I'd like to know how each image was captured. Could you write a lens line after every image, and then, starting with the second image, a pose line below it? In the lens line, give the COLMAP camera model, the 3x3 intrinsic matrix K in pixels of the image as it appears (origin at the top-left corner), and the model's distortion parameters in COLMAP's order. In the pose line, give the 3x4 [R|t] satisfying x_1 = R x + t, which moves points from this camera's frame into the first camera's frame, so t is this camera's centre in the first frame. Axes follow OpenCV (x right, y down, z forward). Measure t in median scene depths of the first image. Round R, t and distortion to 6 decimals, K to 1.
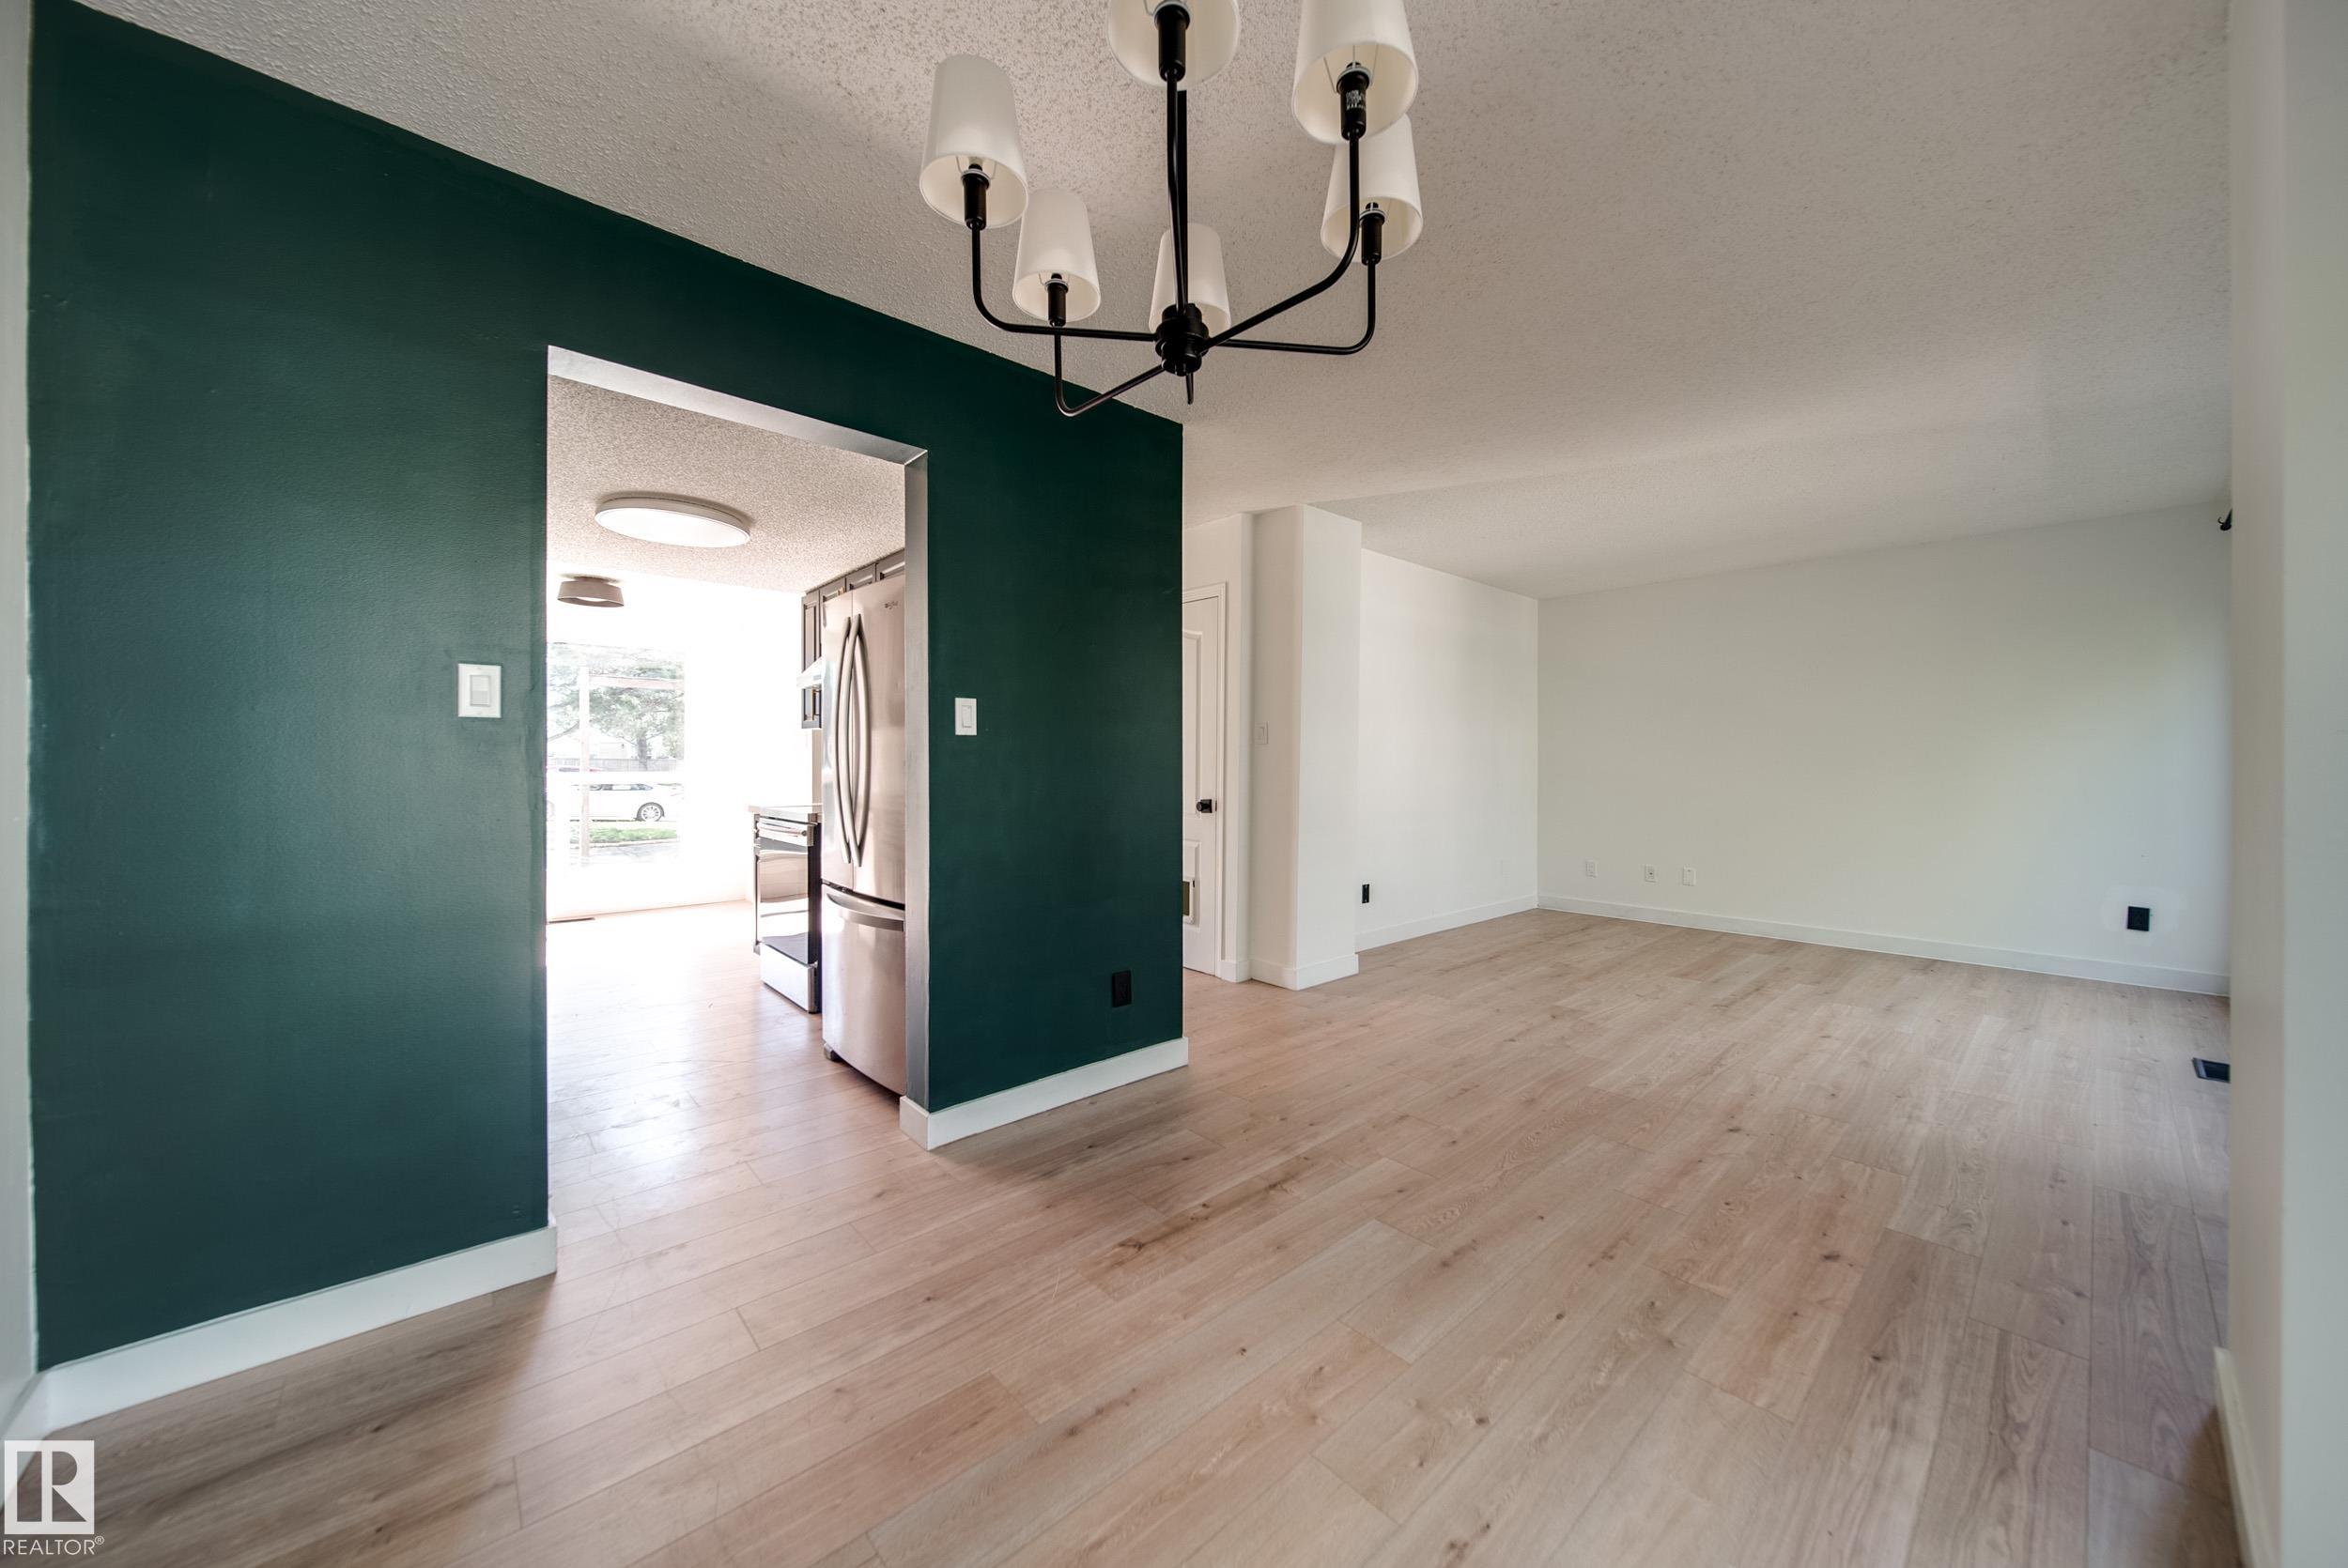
lens RADIAL K [[835.1, 0, 1172.9], [0, 835.1, 775.2], [0, 0, 1]] dist [-0.010120, 0.000030]
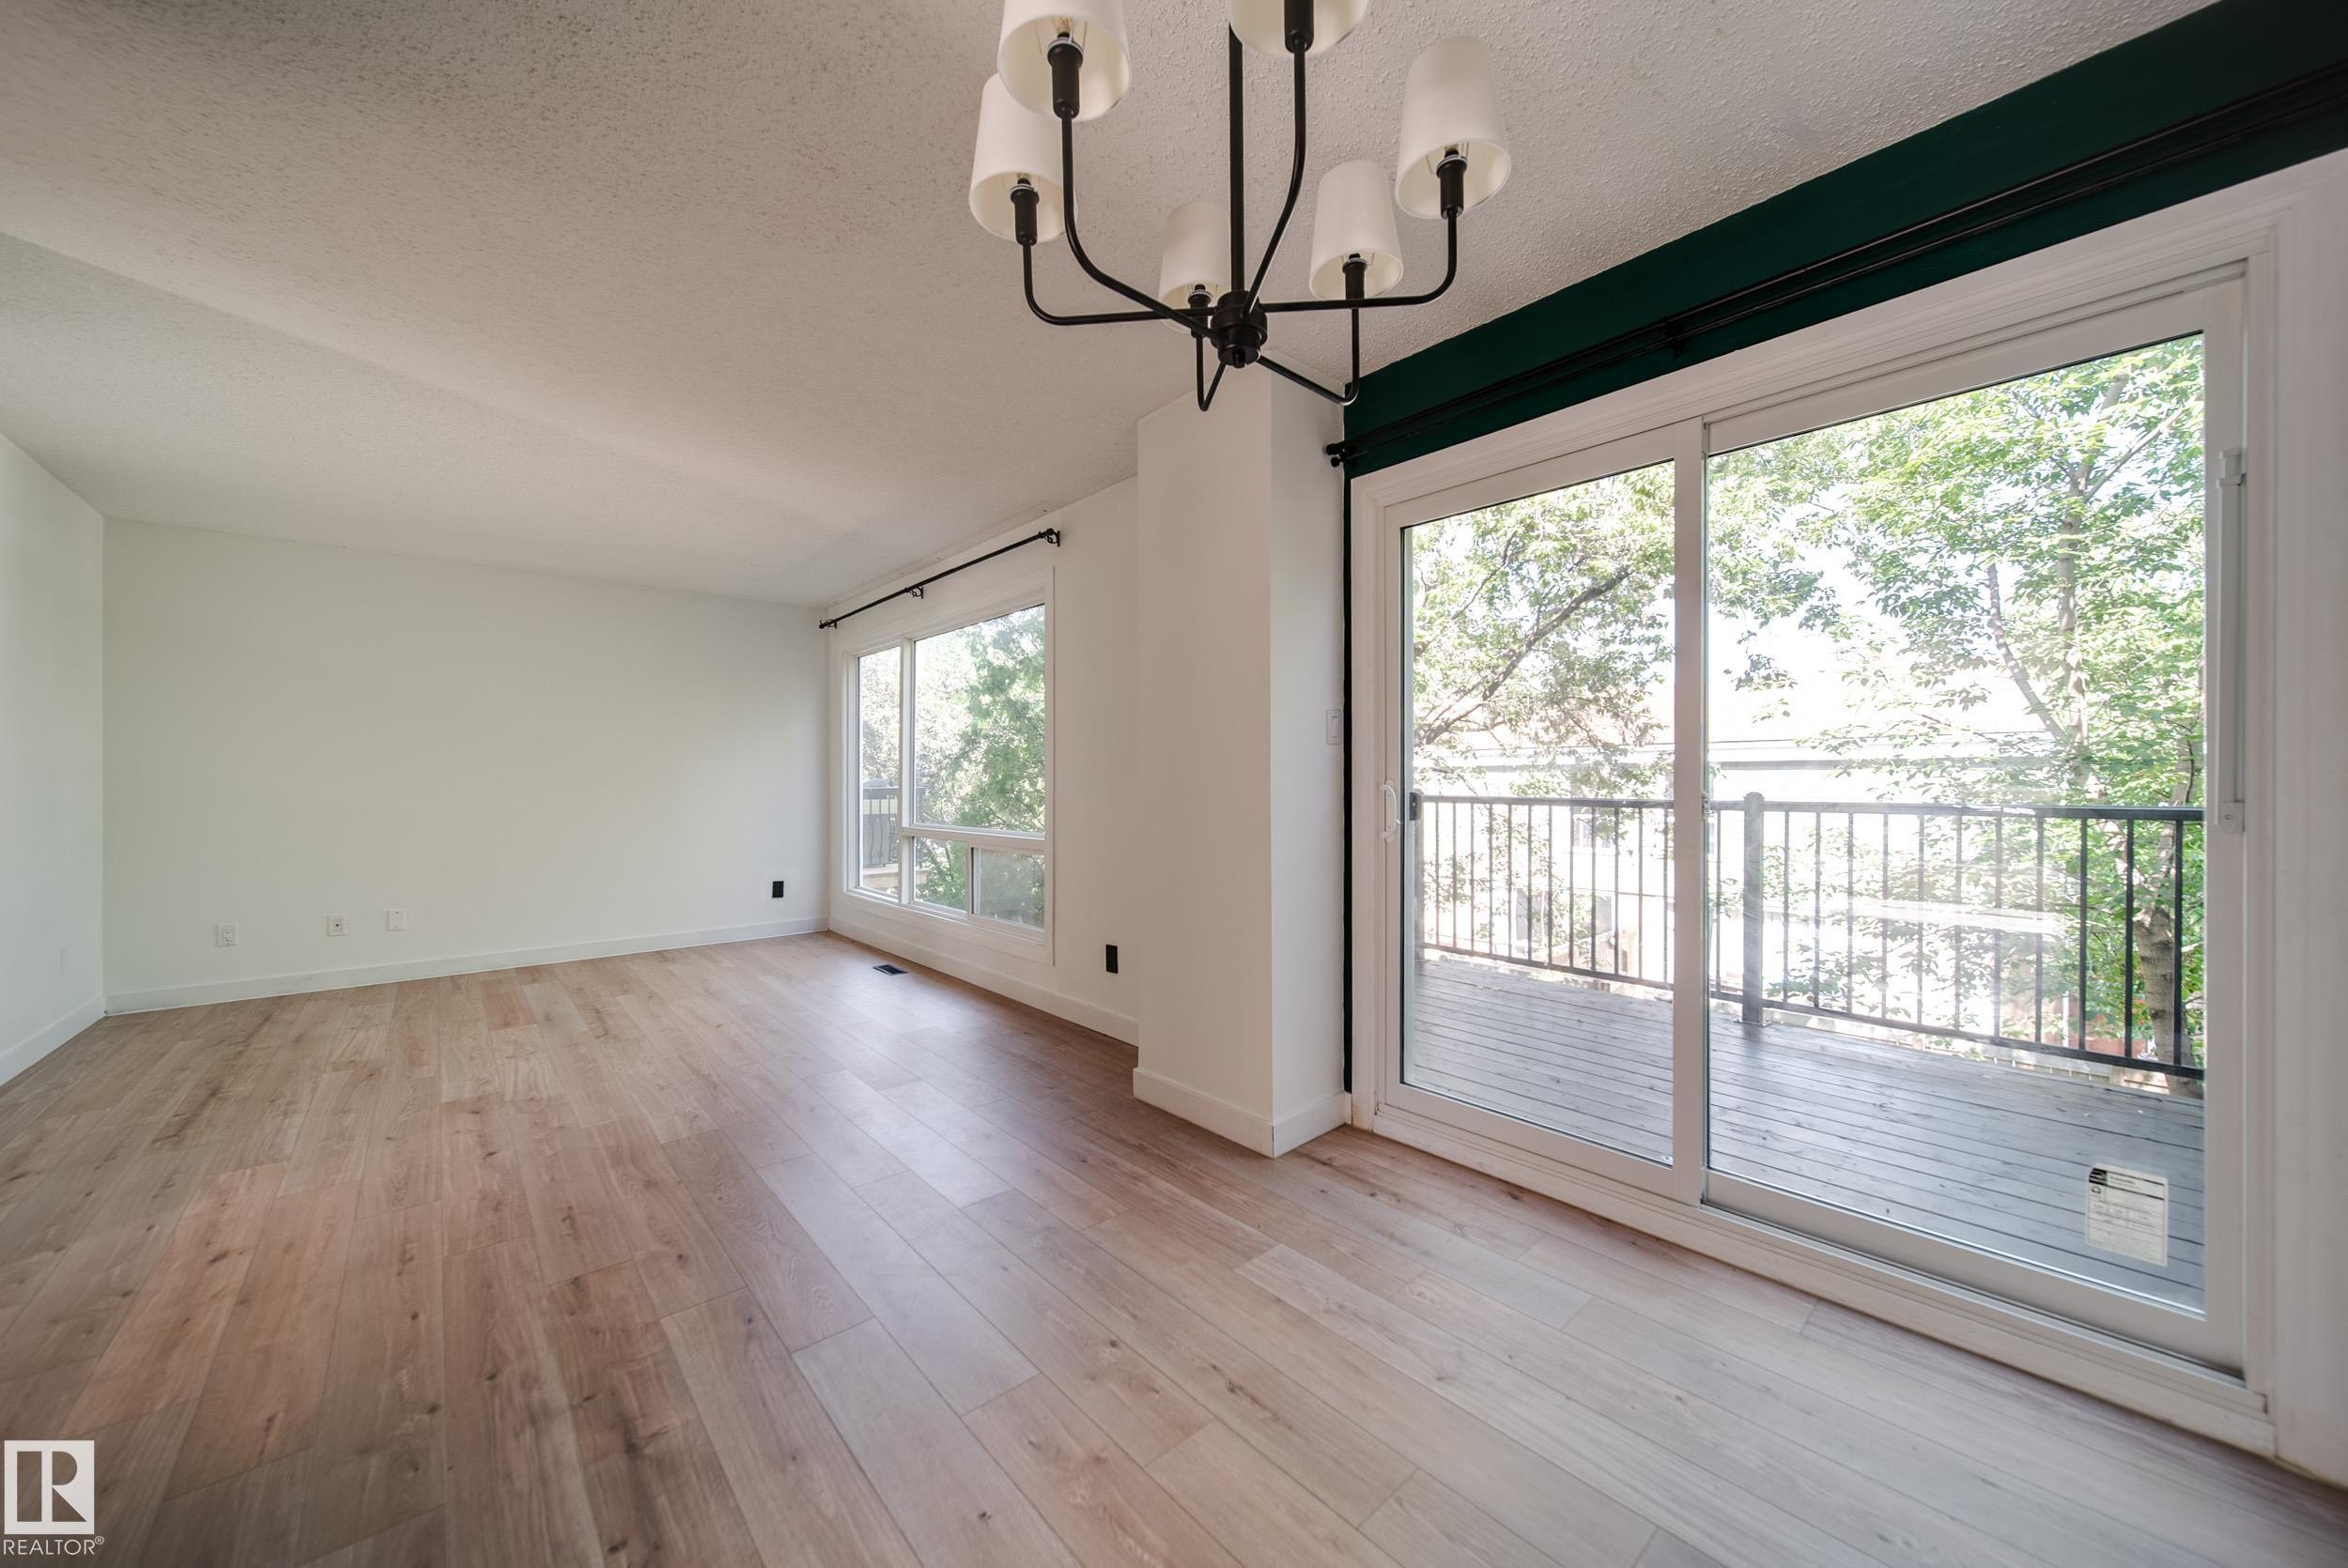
lens RADIAL K [[835.1, 0, 1172.9], [0, 835.1, 775.2], [0, 0, 1]] dist [-0.010120, 0.000030]
pose [[0.001543, 0.003611, 0.999992, -0.389258], [0.018113, 0.999829, -0.003638, -0.009795], [-0.999835, 0.018118, 0.001478, 0.434542]]
